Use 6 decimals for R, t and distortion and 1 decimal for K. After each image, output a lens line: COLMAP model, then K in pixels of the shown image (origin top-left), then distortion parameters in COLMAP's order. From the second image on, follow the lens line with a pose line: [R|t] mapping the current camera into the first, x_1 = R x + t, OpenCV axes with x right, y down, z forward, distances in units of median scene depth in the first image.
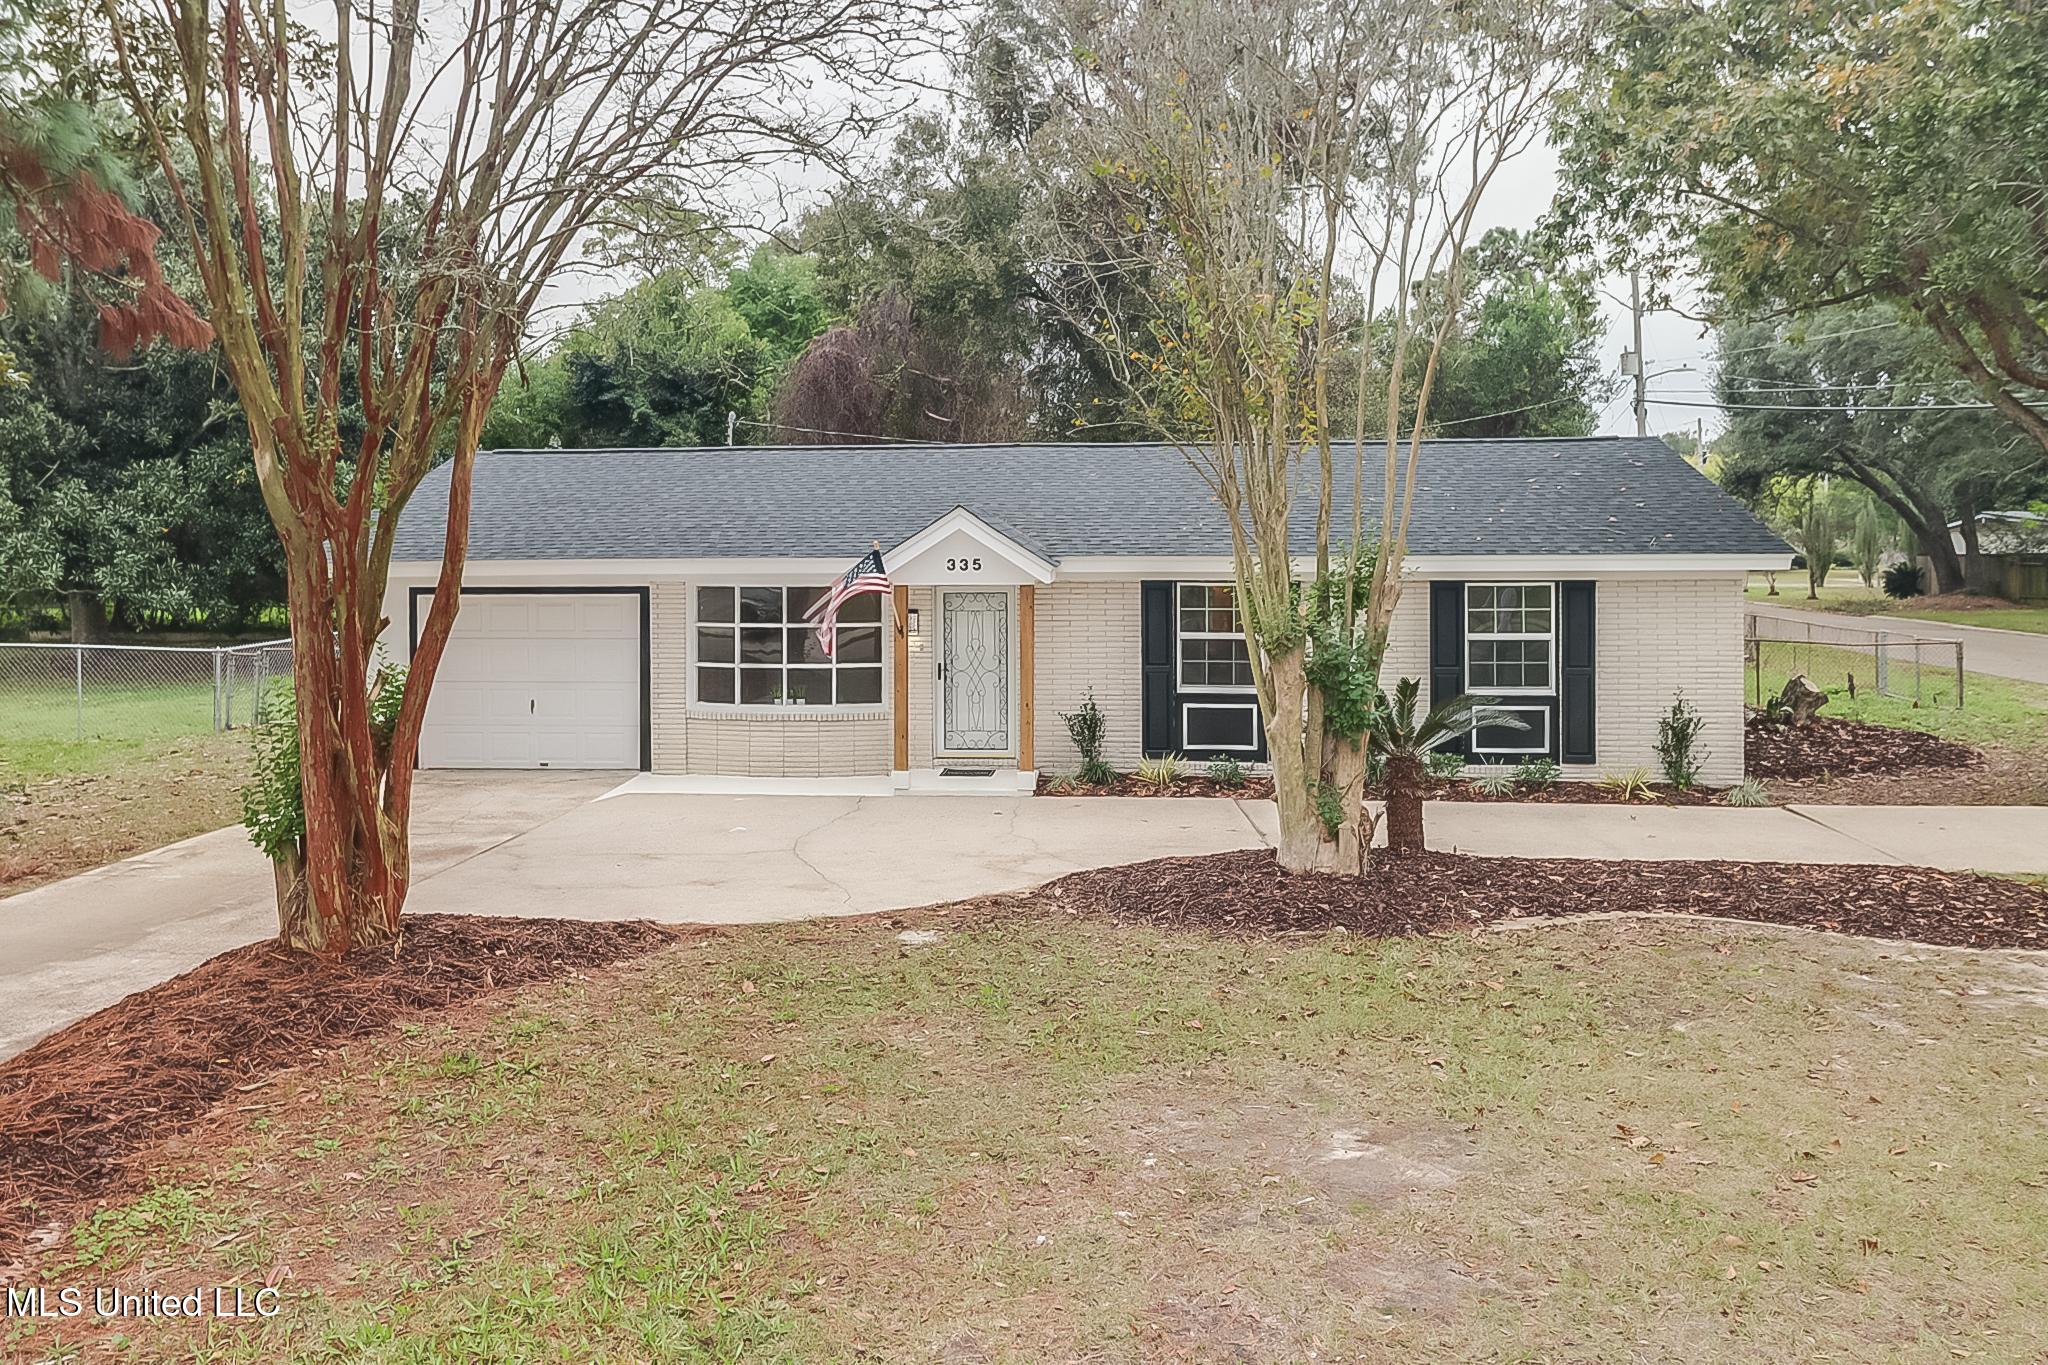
lens RADIAL K [[1092.7, 0, 1024.3], [0, 1092.7, 714.0], [0, 0, 1]] dist [0.002500, 0.000509]
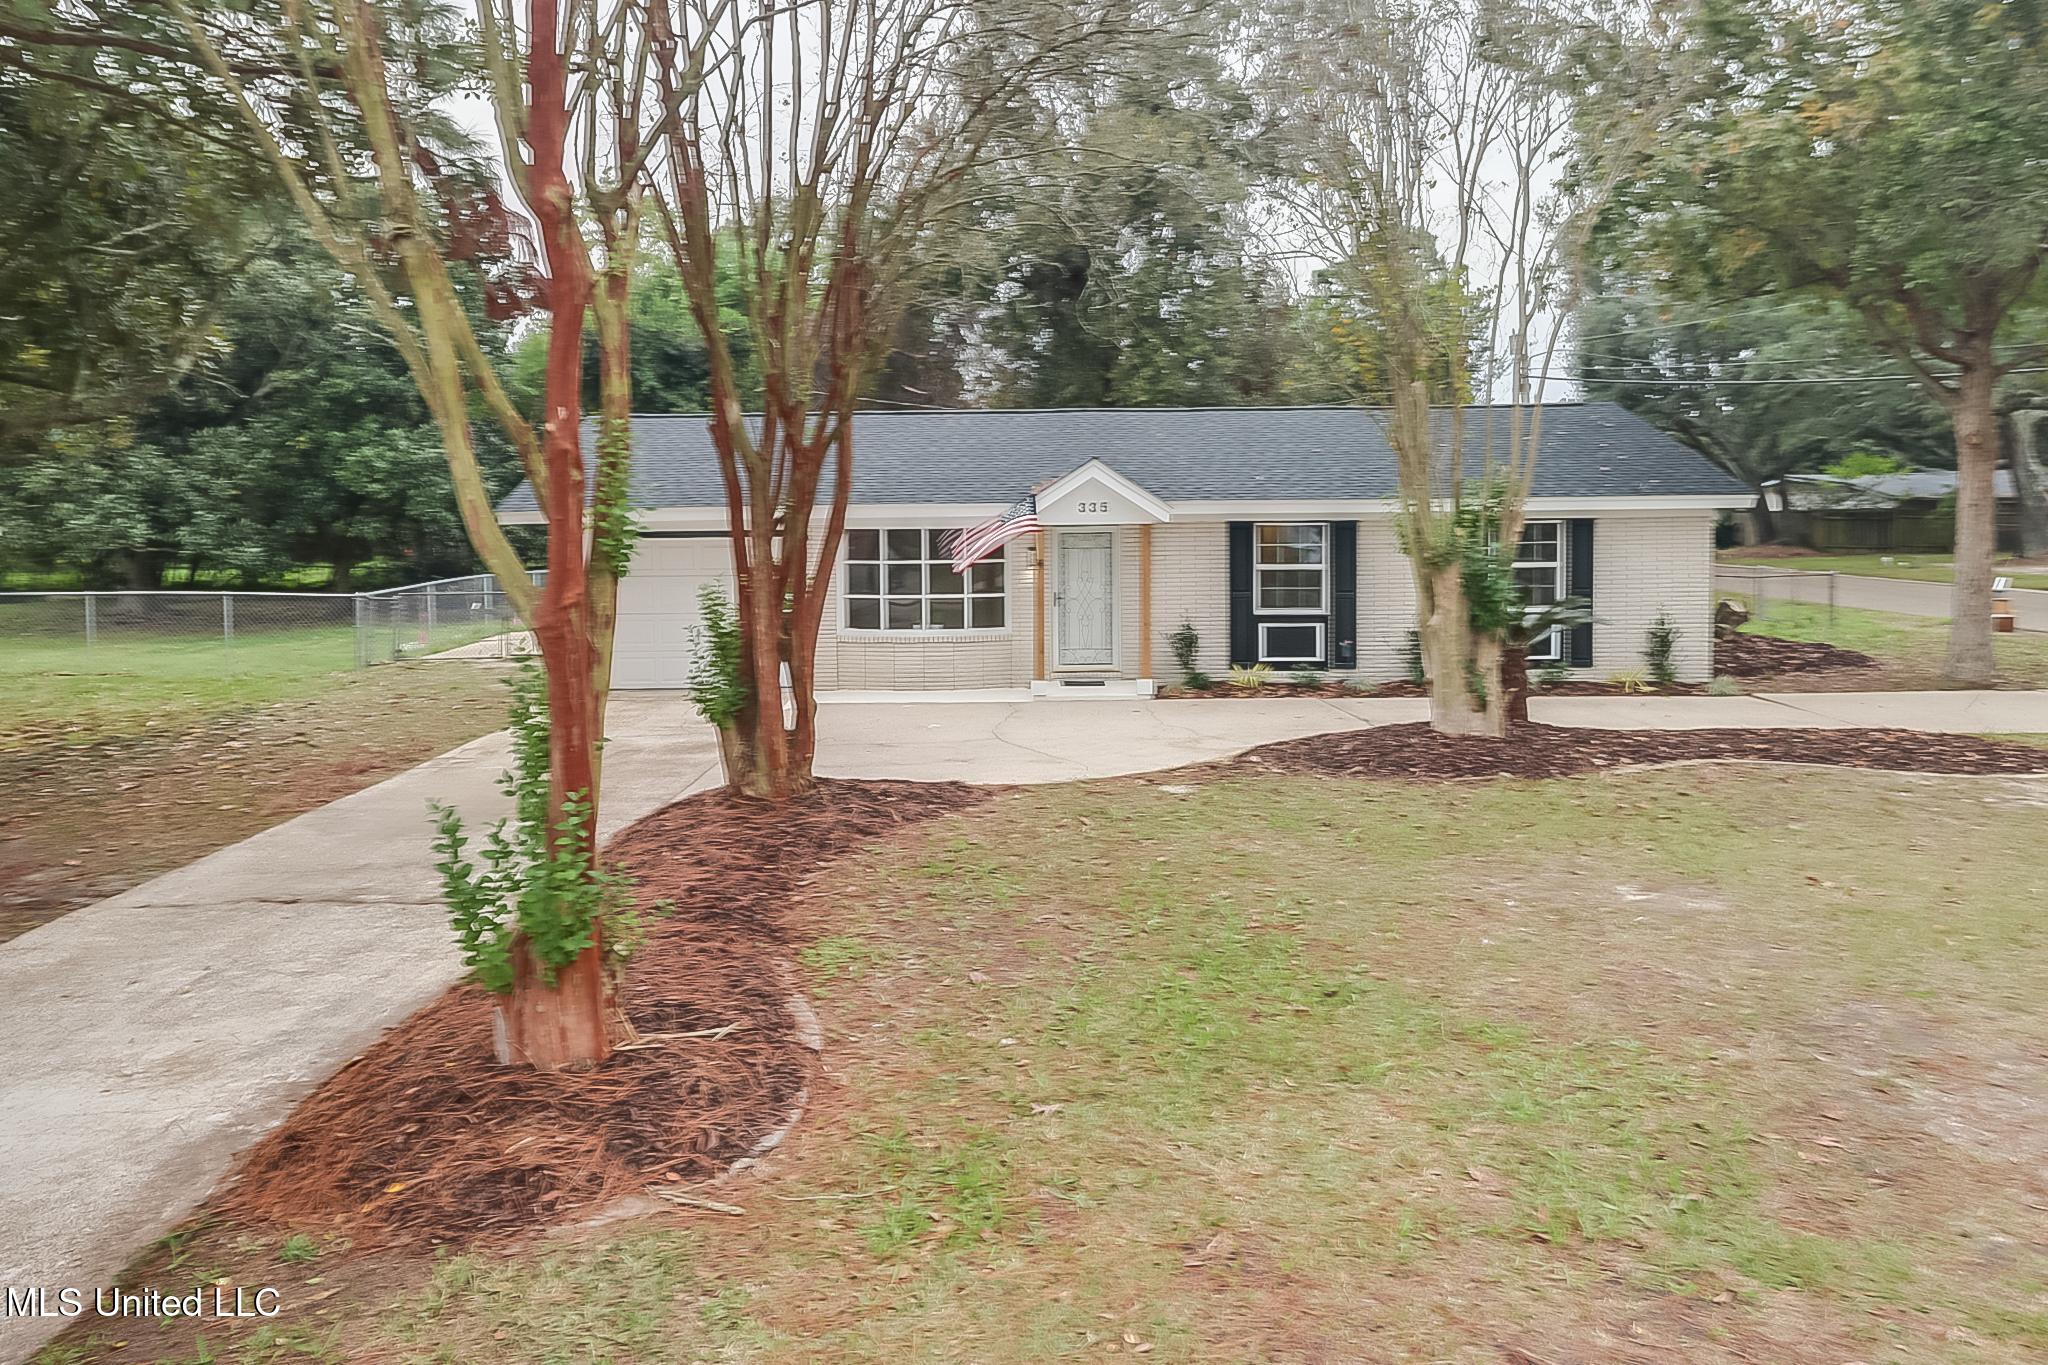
lens RADIAL K [[977.3, 0, 1032.1], [0, 977.3, 682.1], [0, 0, 1]] dist [0.003052, -0.000262]
pose [[0.998013, -0.016145, 0.060902, -0.177943], [0.014713, 0.999606, 0.023885, 0.026313], [-0.061264, -0.022941, 0.997858, -0.066048]]
